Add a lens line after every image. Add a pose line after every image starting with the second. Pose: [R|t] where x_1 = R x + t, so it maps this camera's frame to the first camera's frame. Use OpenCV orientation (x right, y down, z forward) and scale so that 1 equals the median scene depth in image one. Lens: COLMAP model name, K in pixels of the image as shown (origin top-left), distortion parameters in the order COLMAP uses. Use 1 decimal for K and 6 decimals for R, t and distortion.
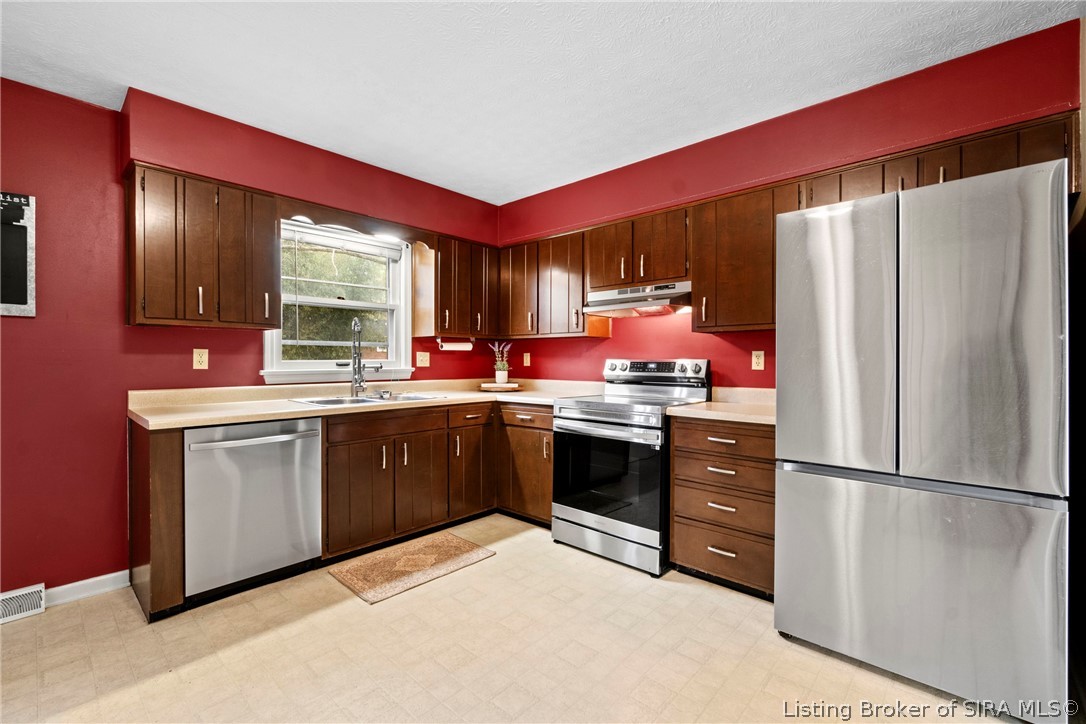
lens RADIAL K [[468.5, 0, 542.7], [0, 468.5, 364.2], [0, 0, 1]] dist [-0.004018, 0.001071]
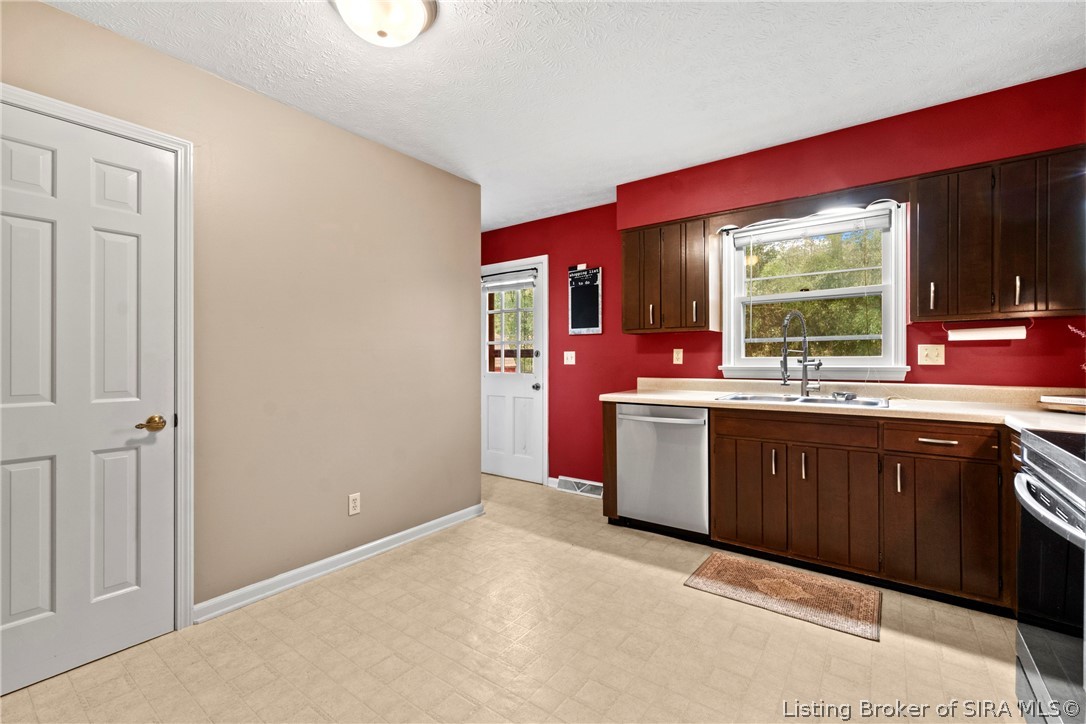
lens RADIAL K [[468.5, 0, 535.2], [0, 468.5, 362.2], [0, 0, 1]] dist [-0.004018, 0.001071]
pose [[0.091743, 0.005315, -0.995768, 0.530267], [-0.005470, 0.999973, 0.004834, 0.001084], [0.995768, 0.005003, 0.091770, 0.447632]]
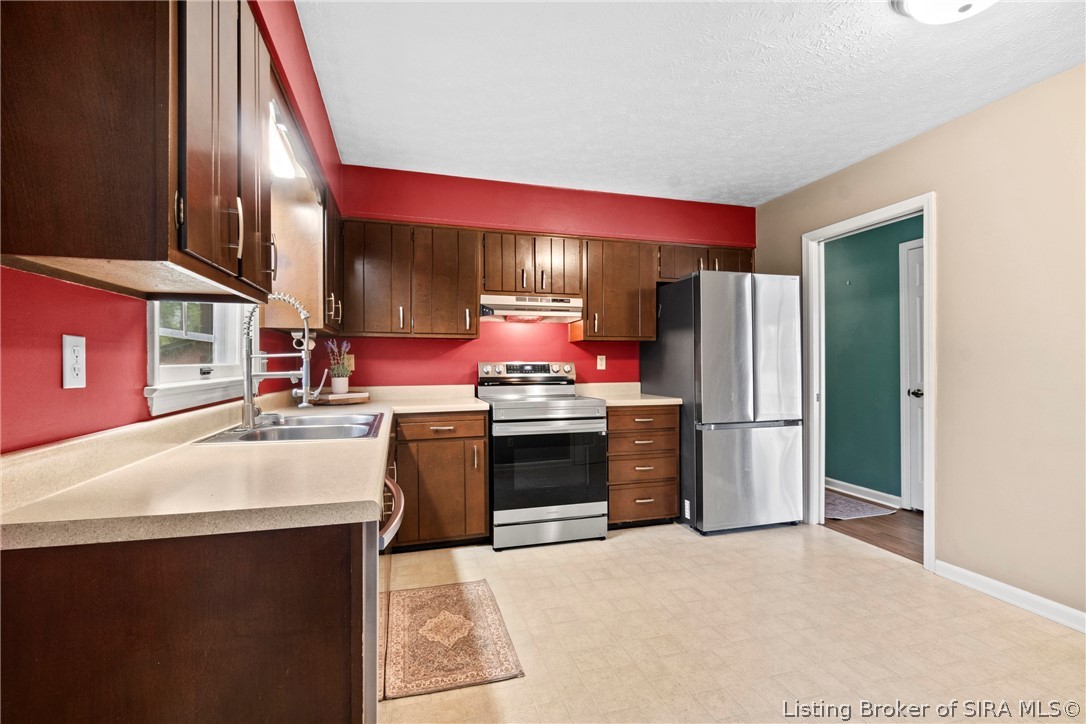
lens RADIAL K [[468.5, 0, 536.4], [0, 468.5, 364.4], [0, 0, 1]] dist [-0.004018, 0.001071]
pose [[0.527490, -0.005606, 0.849543, -0.810770], [0.011374, 0.999935, -0.000463, -0.004643], [-0.849485, 0.009907, 0.527520, 0.450813]]
